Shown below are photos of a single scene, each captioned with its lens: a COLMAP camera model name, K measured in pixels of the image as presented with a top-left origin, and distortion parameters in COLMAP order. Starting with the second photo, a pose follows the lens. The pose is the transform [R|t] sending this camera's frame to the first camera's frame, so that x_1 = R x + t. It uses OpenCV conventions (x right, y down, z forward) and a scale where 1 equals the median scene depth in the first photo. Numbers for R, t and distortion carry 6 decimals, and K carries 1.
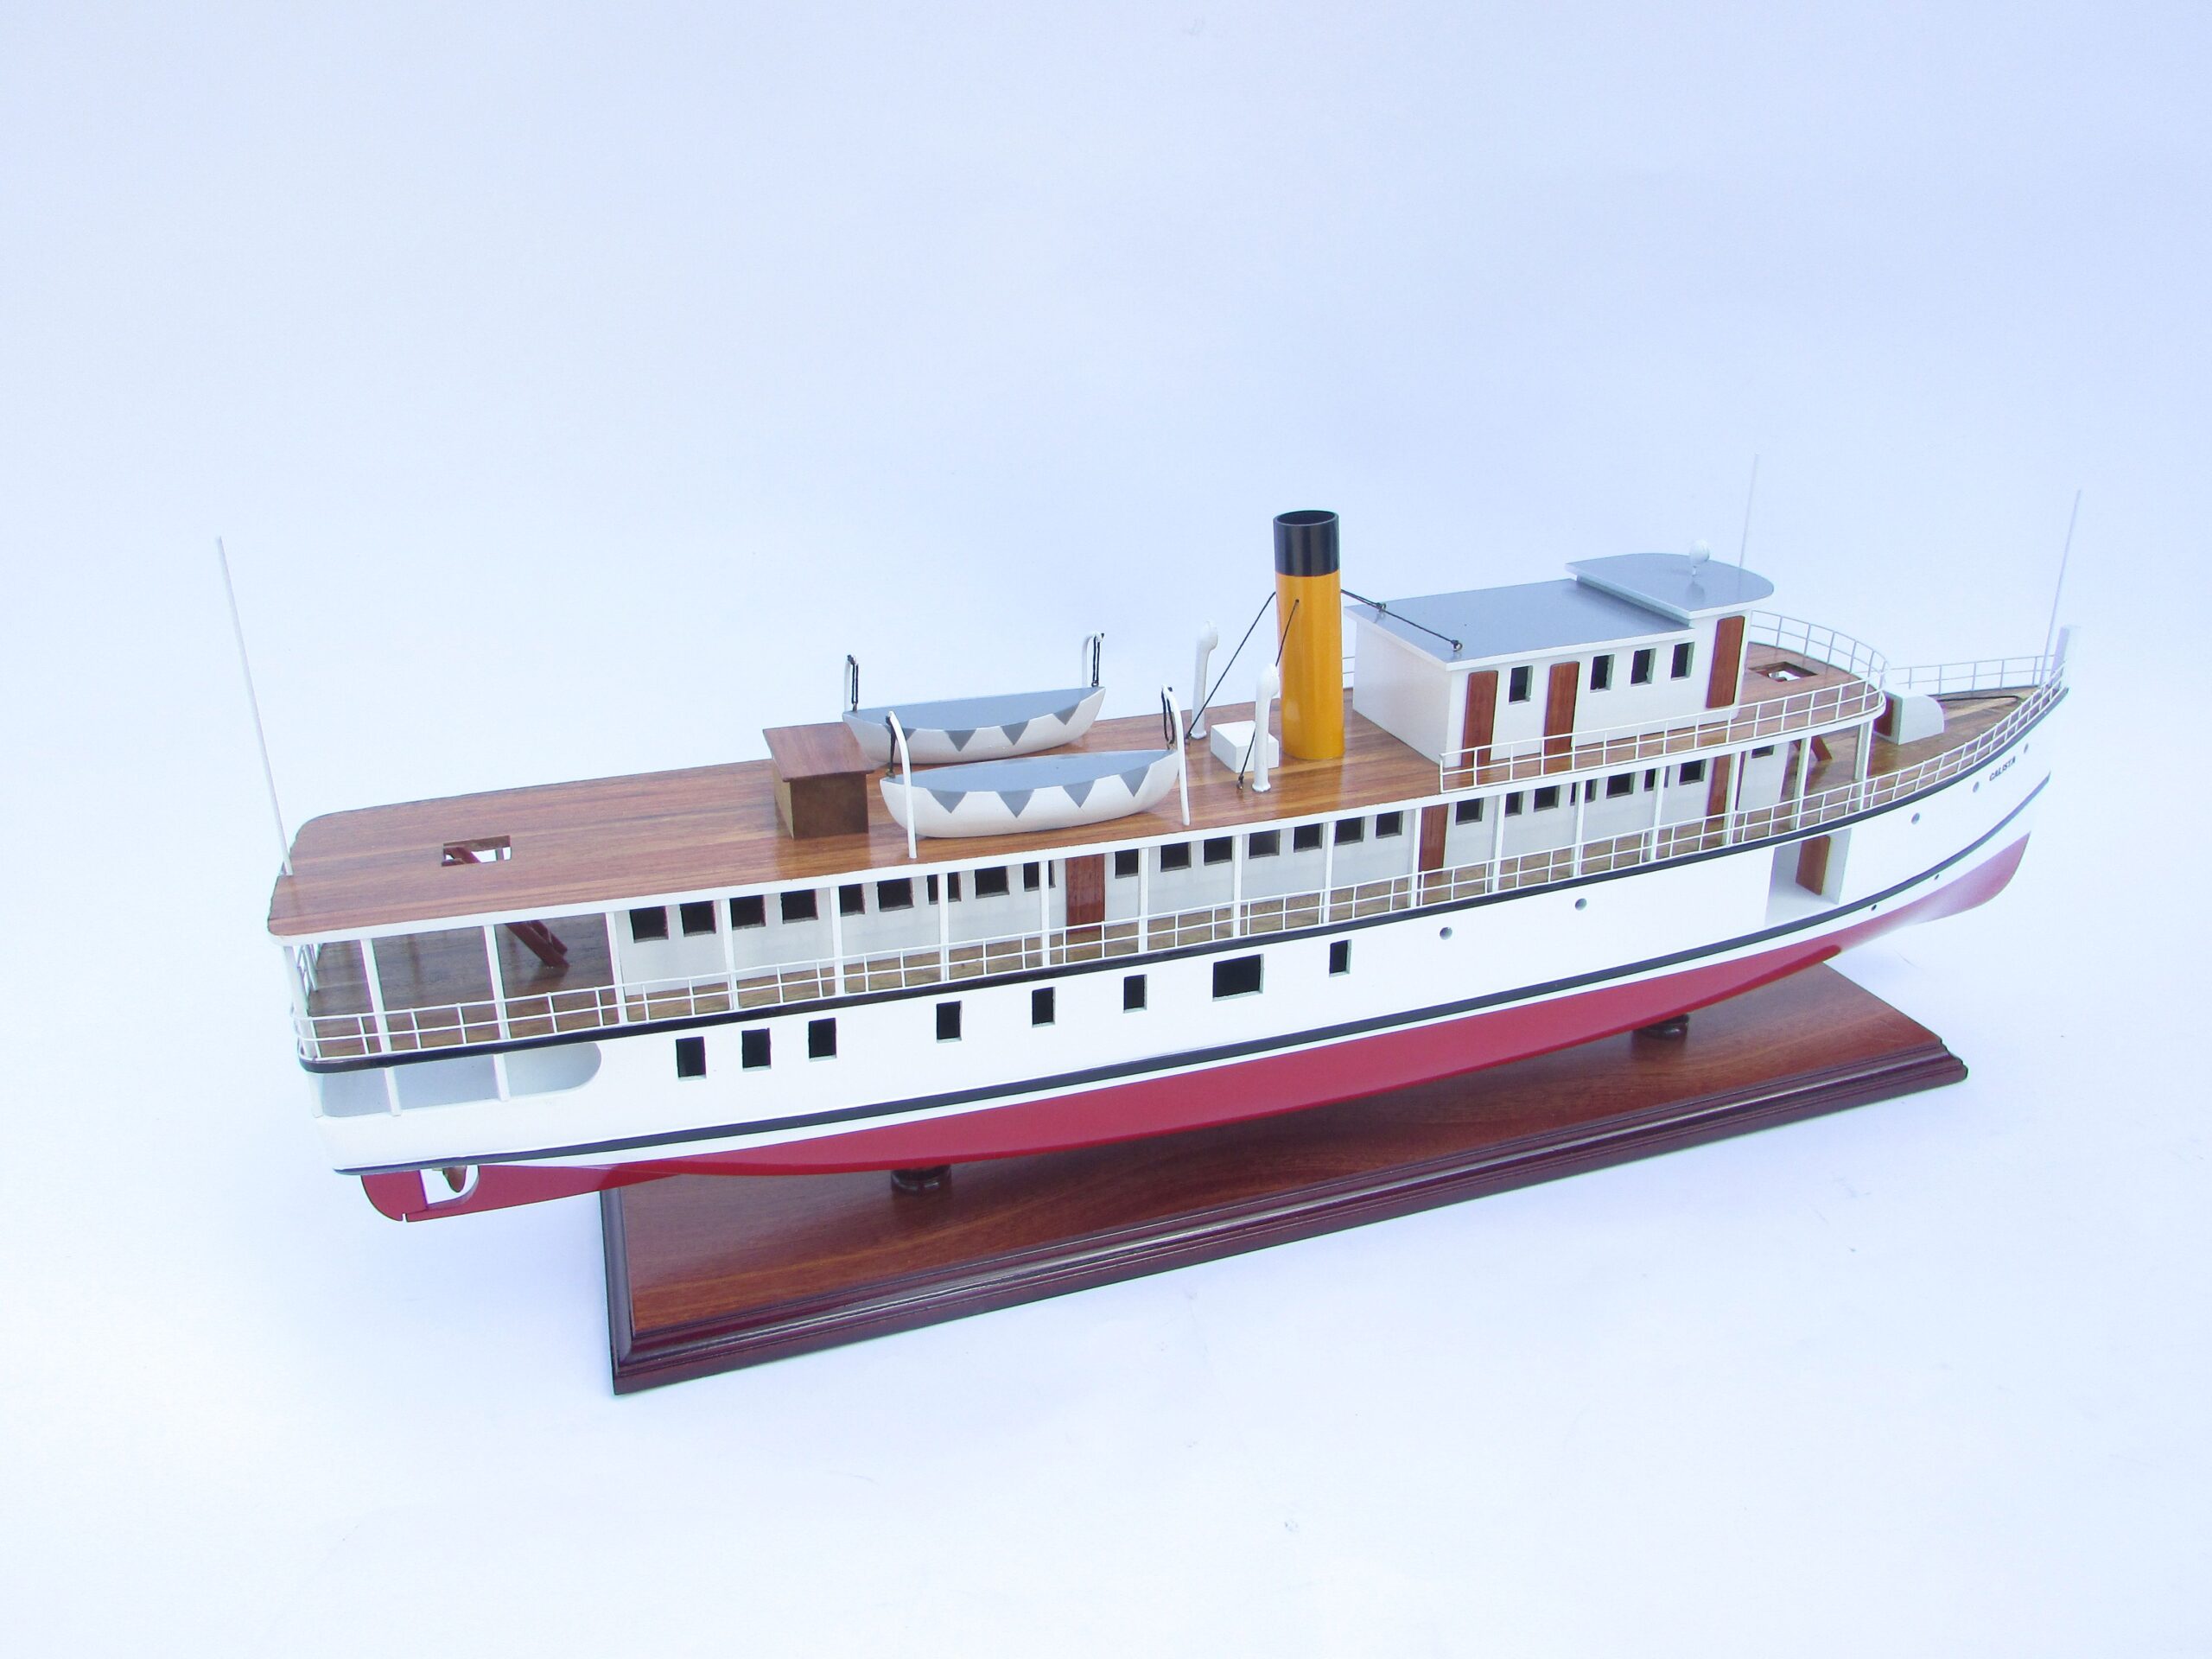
lens RADIAL K [[1585.9, 0, 1121.2], [0, 1585.9, 823.0], [0, 0, 1]] dist [-0.038979, 0.027860]
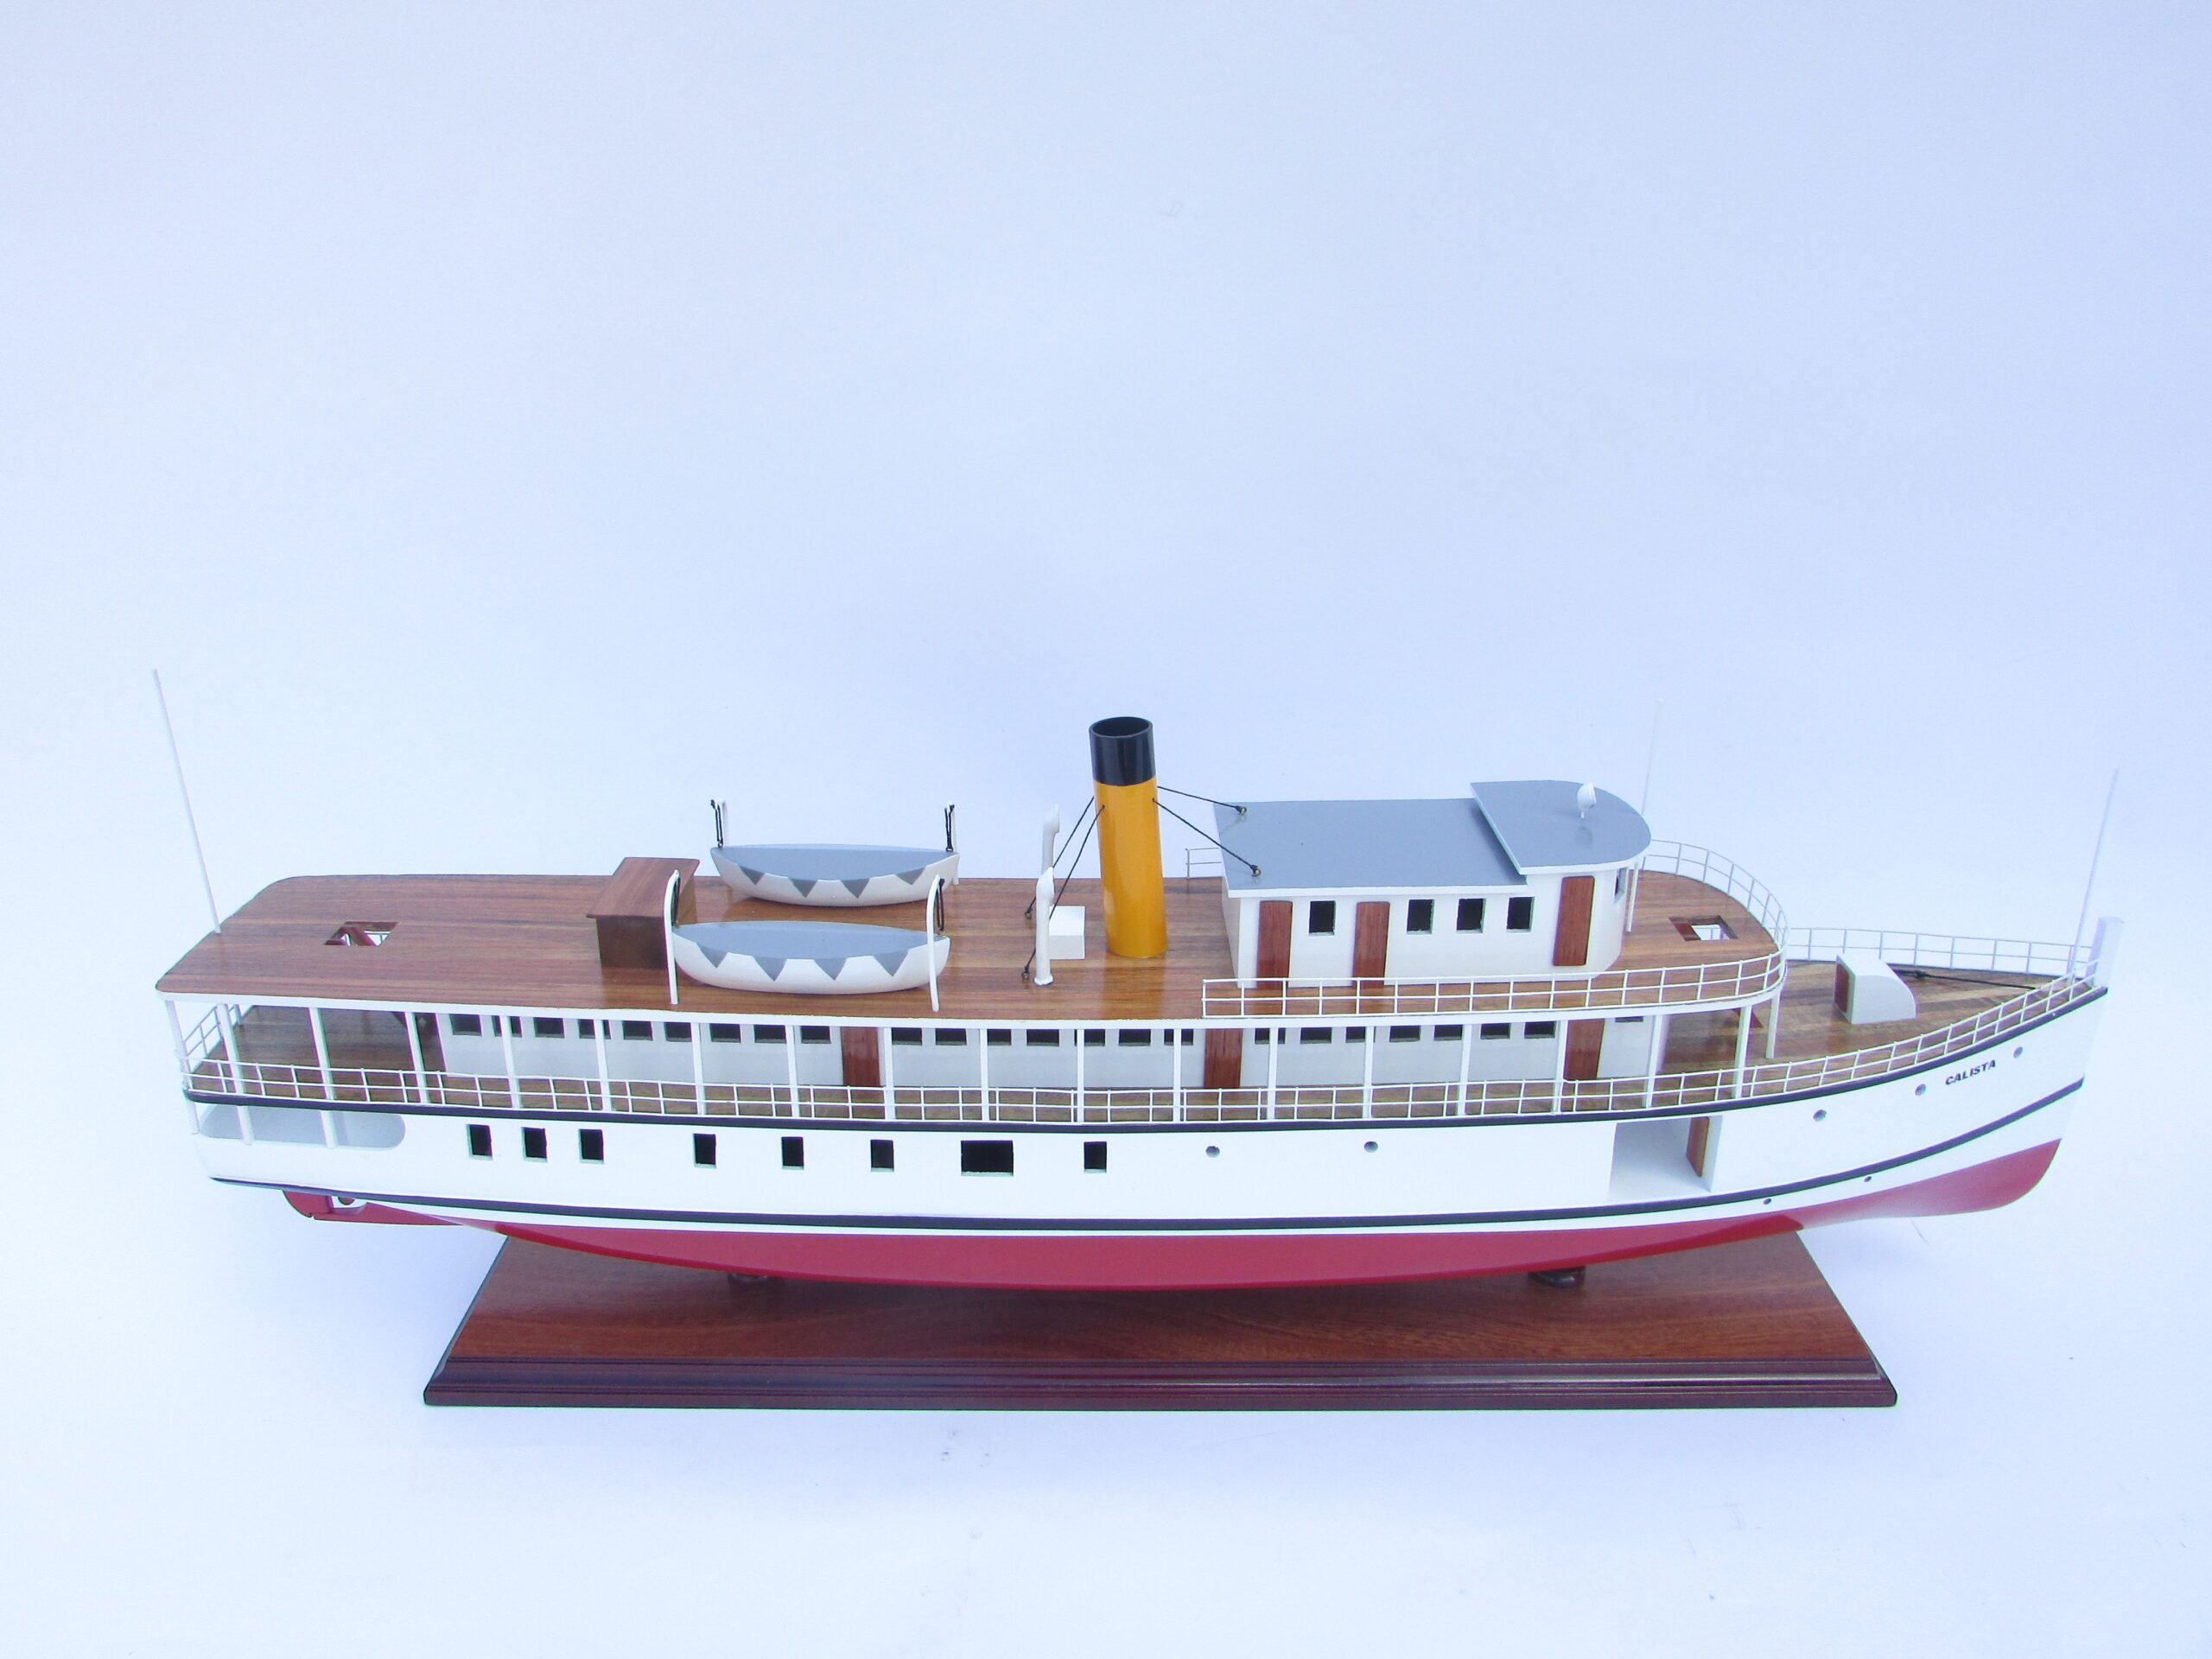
lens RADIAL K [[1585.9, 0, 1106.5], [0, 1585.9, 794.5], [0, 0, 1]] dist [-0.038979, 0.027860]
pose [[0.945821, 0.134696, -0.295431, 0.412634], [-0.138353, 0.990346, 0.008594, -0.155600], [0.293736, 0.032745, 0.955325, 0.017214]]
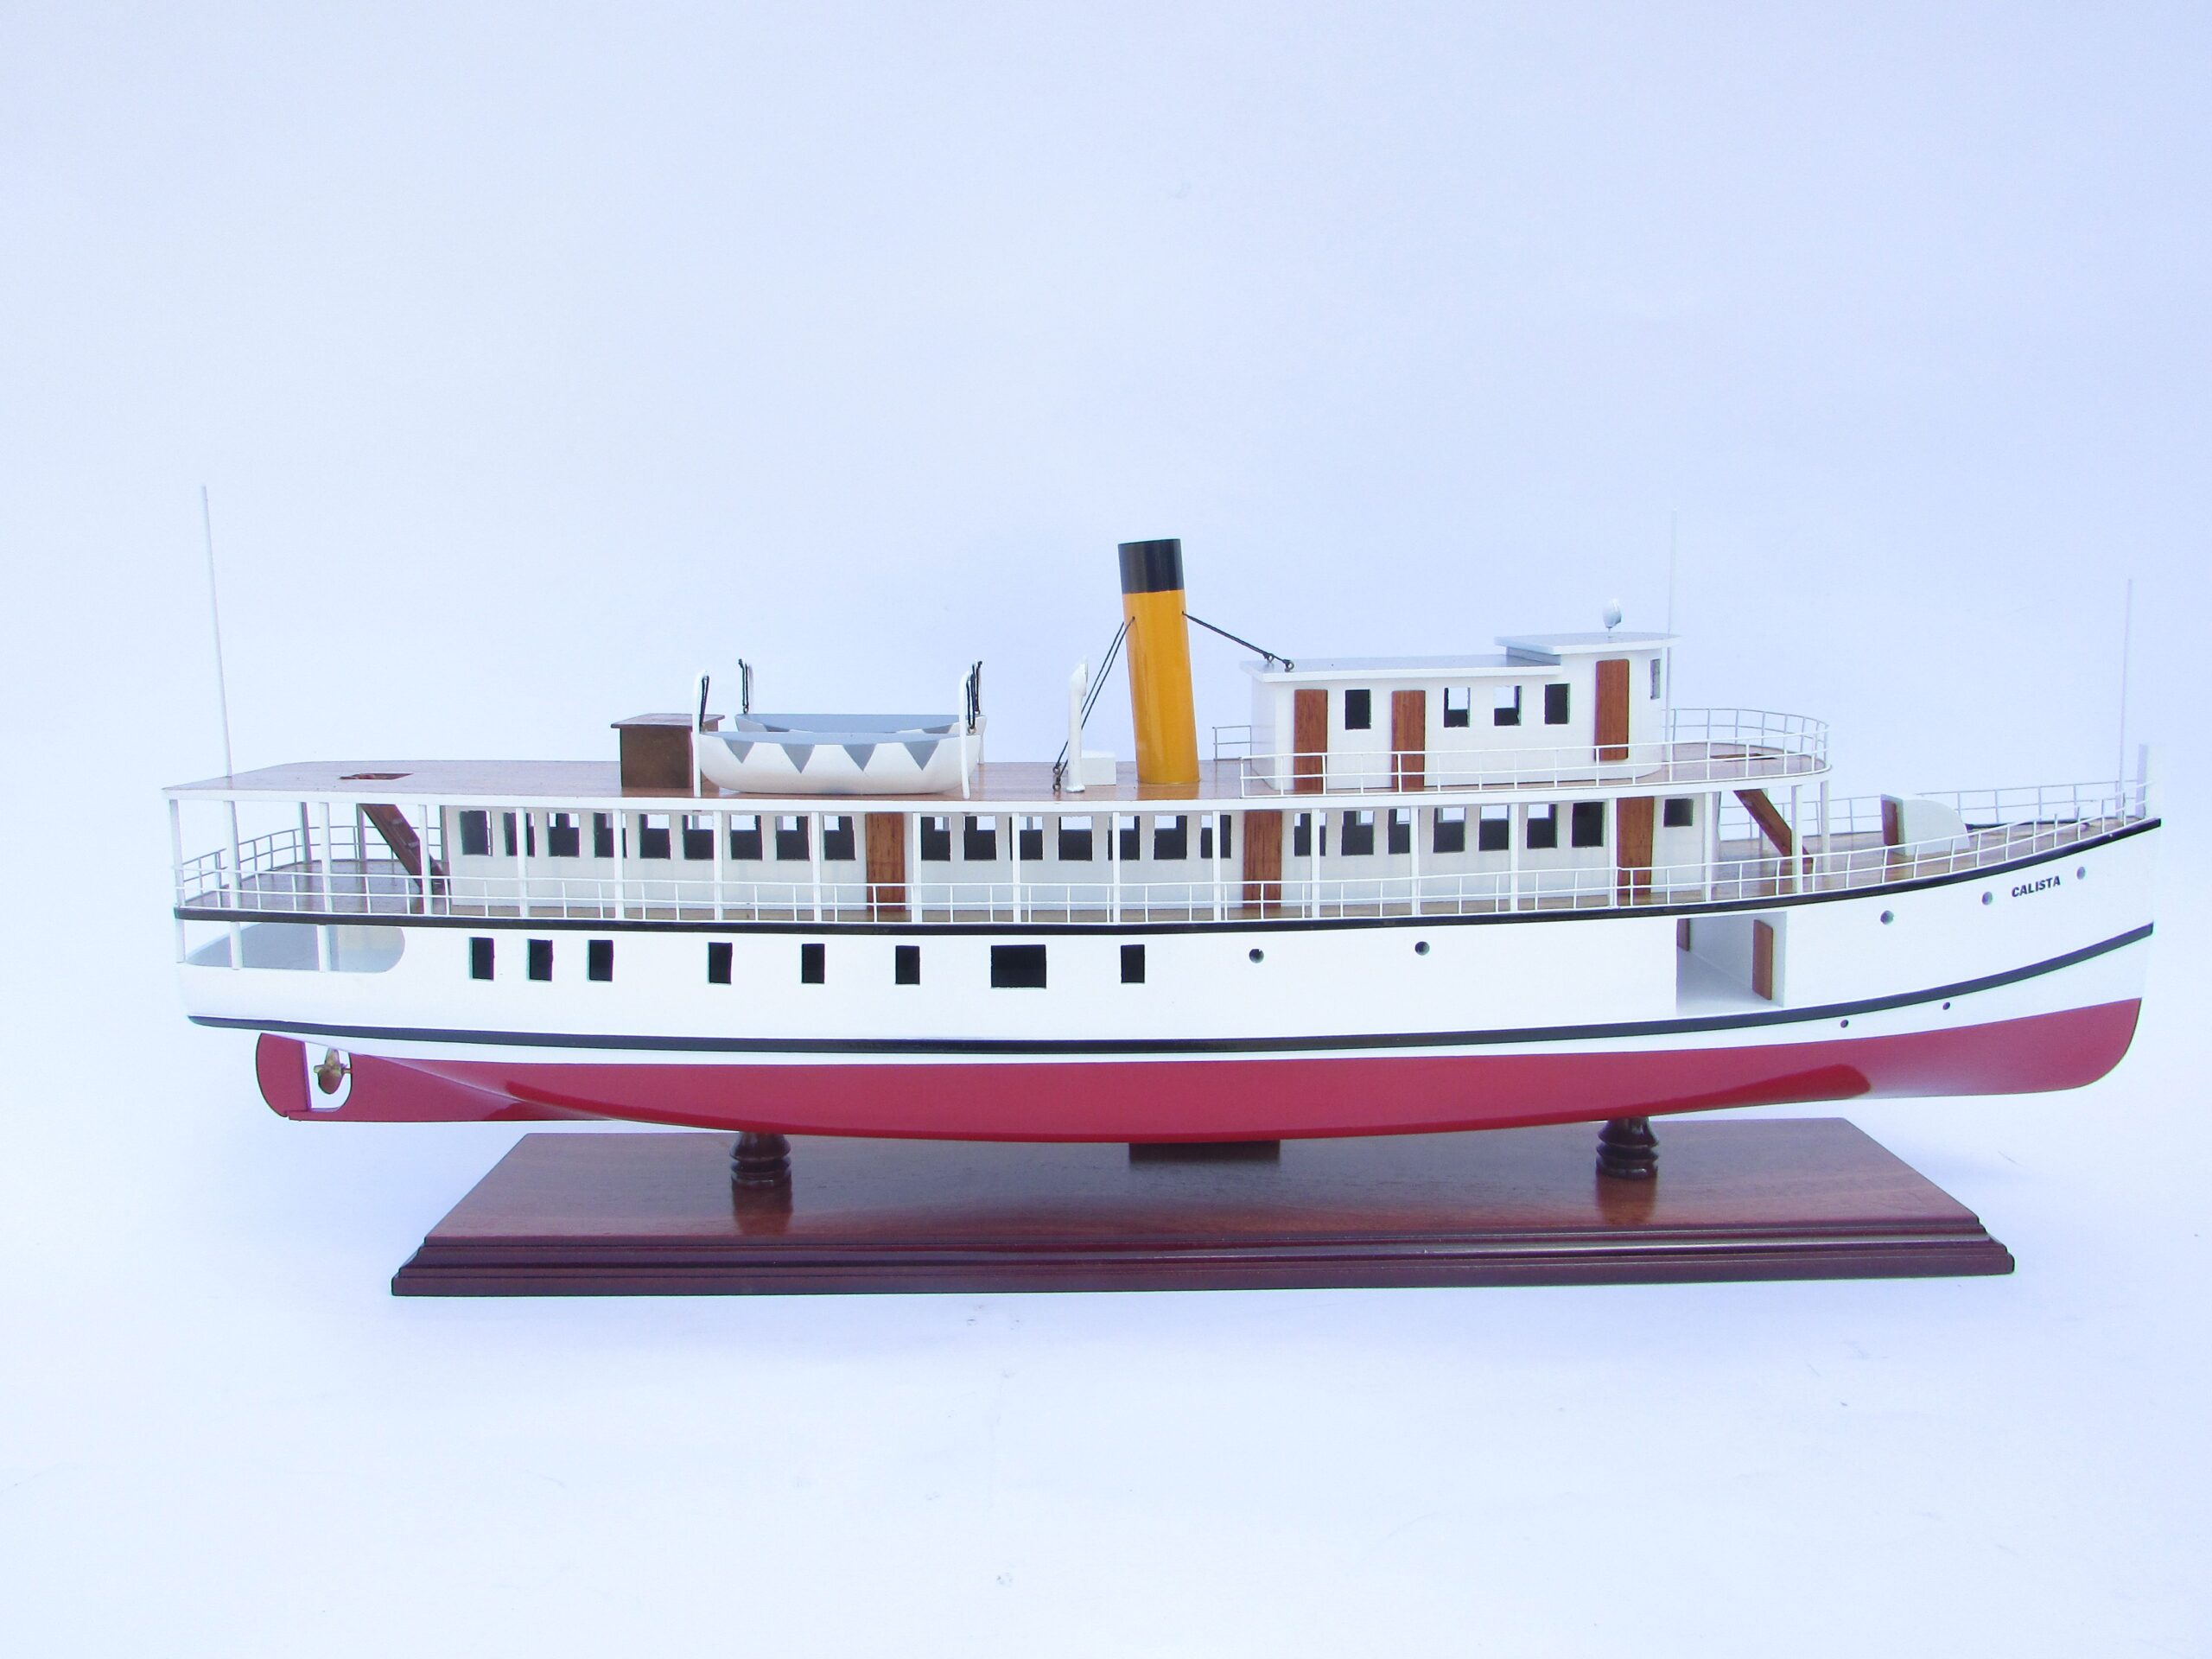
lens RADIAL K [[1585.9, 0, 1116.4], [0, 1585.9, 799.1], [0, 0, 1]] dist [-0.038979, 0.027860]
pose [[0.949764, 0.041015, -0.310269, 0.422276], [-0.120094, 0.963245, -0.240285, 0.220760], [0.289010, 0.265476, 0.919780, 0.077490]]
